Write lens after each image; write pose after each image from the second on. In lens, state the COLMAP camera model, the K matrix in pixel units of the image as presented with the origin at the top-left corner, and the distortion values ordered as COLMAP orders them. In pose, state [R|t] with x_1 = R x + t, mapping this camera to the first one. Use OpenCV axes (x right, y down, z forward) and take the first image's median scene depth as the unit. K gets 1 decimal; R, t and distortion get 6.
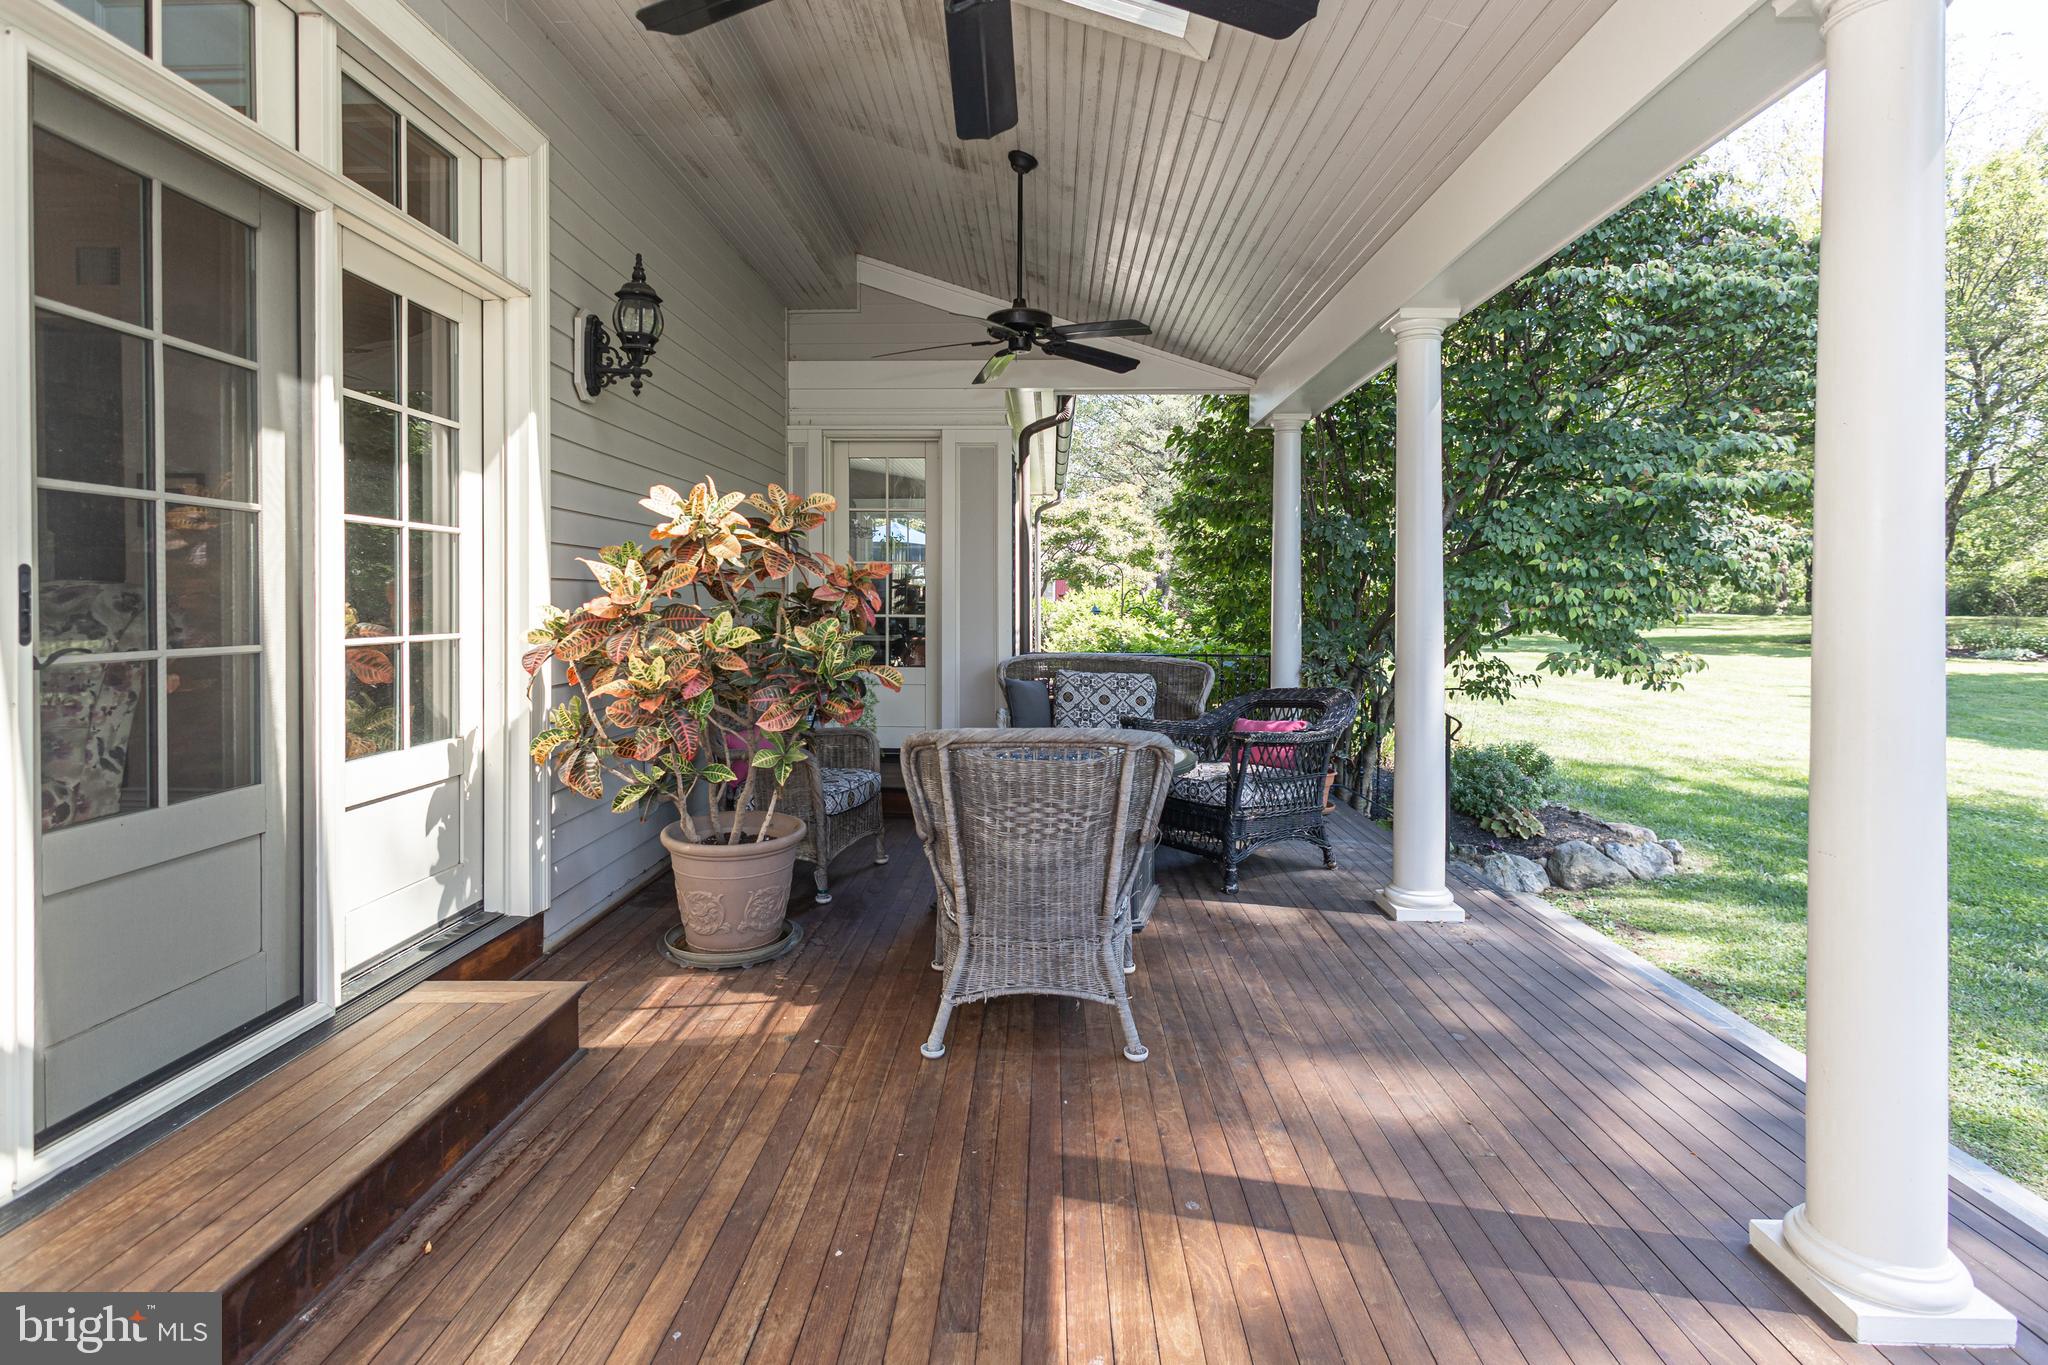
lens RADIAL K [[974.2, 0, 1023.9], [0, 974.2, 611.0], [0, 0, 1]] dist [0.008546, 0.000133]
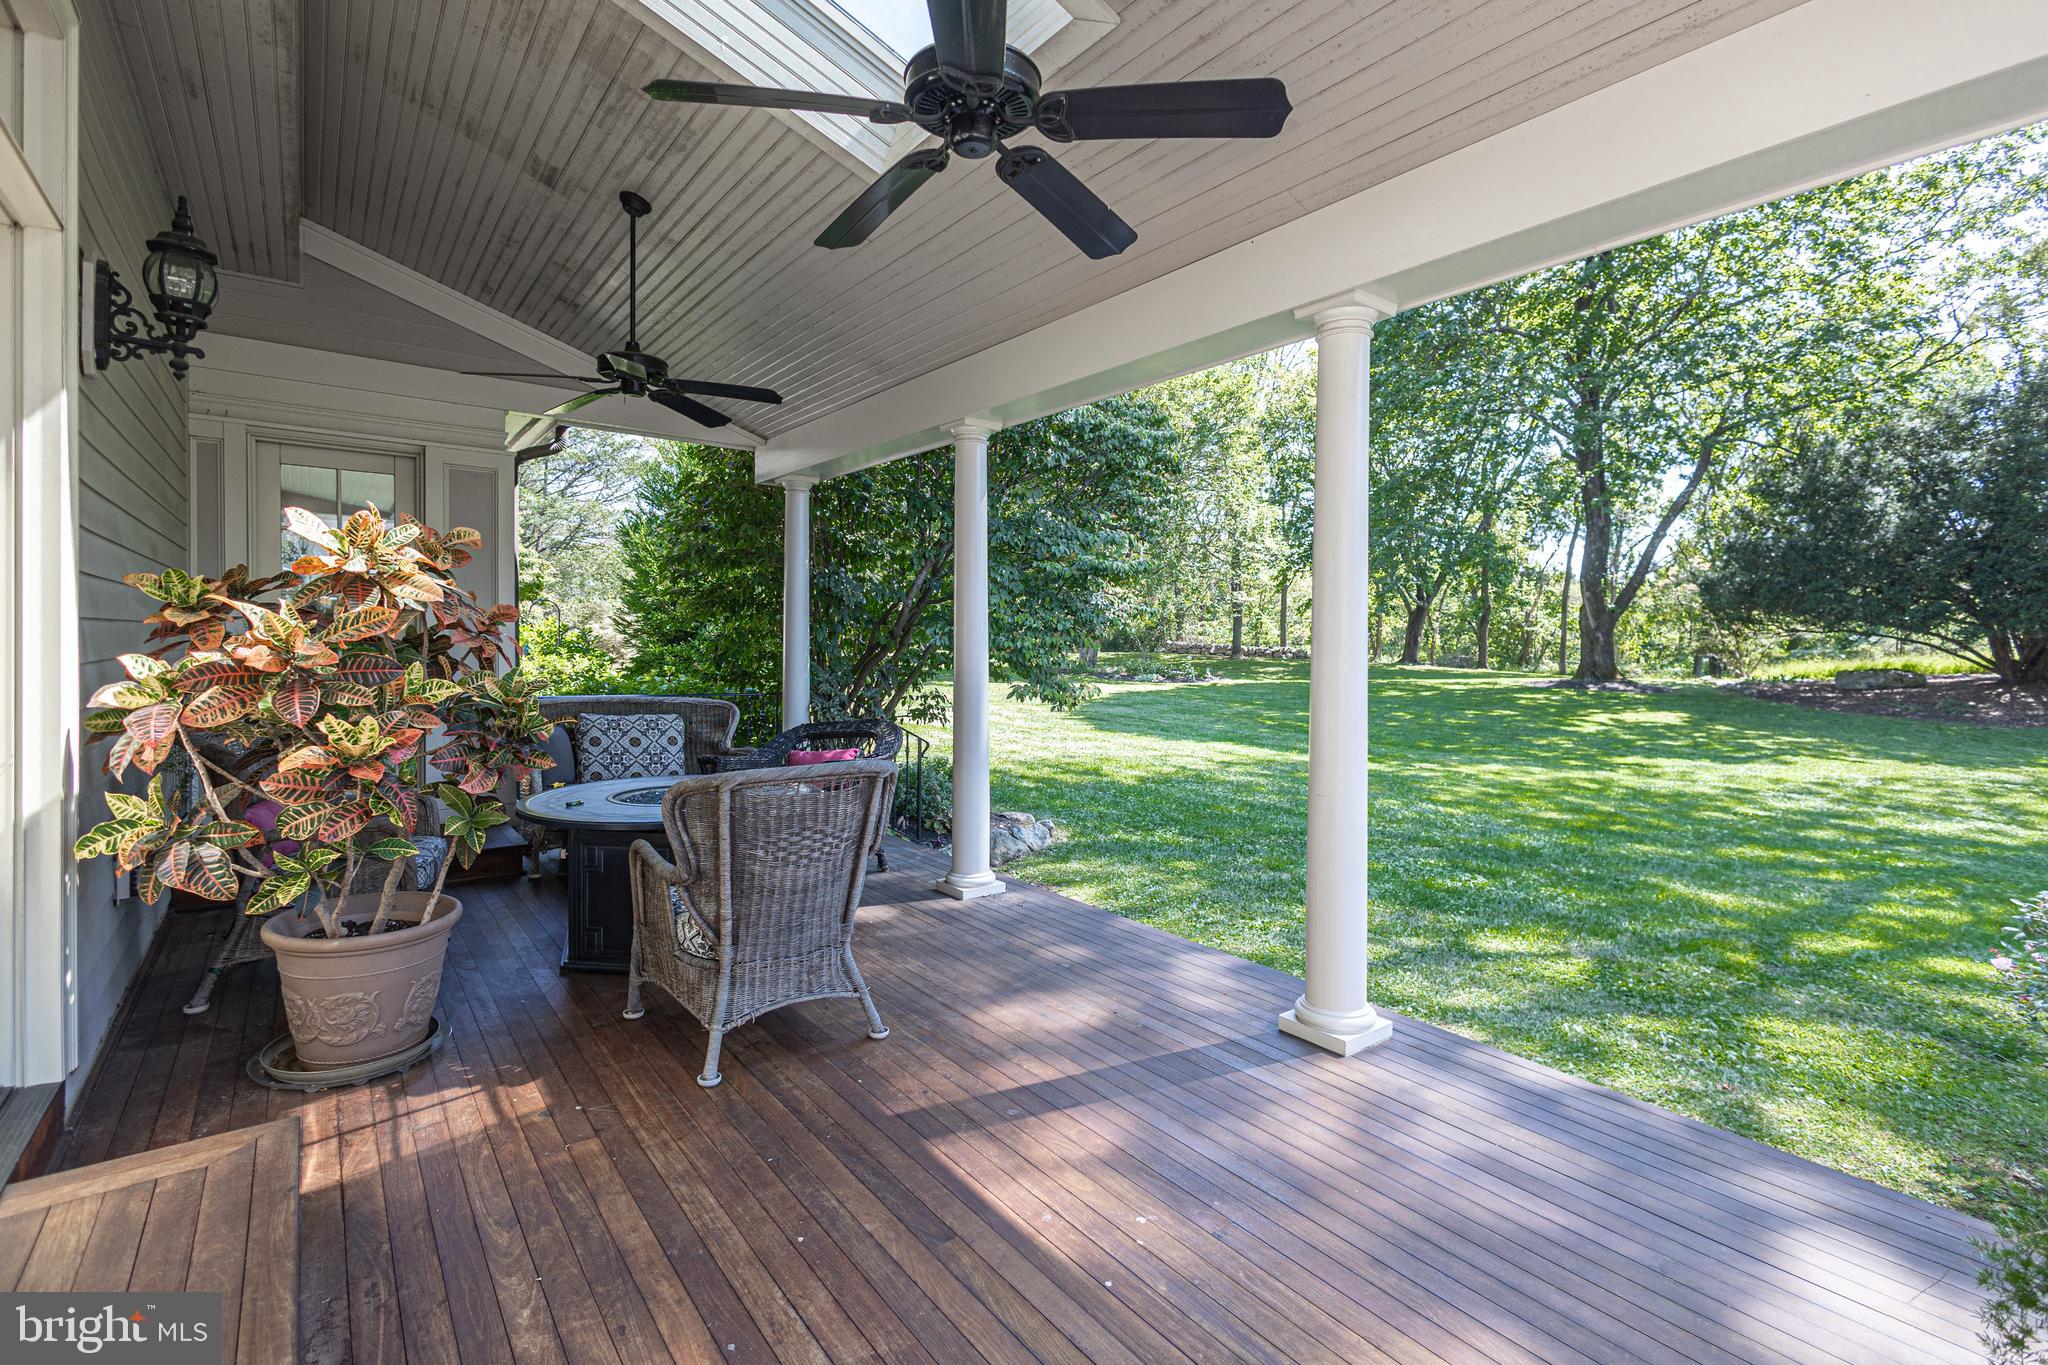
lens RADIAL K [[940.8, 0, 1023.4], [0, 940.8, 647.0], [0, 0, 1]] dist [0.016261, -0.000390]
pose [[0.781359, 0.003065, 0.624074, -0.425084], [-0.003786, 0.999993, -0.000171, -0.015230], [-0.624070, -0.002229, 0.781365, -0.005194]]
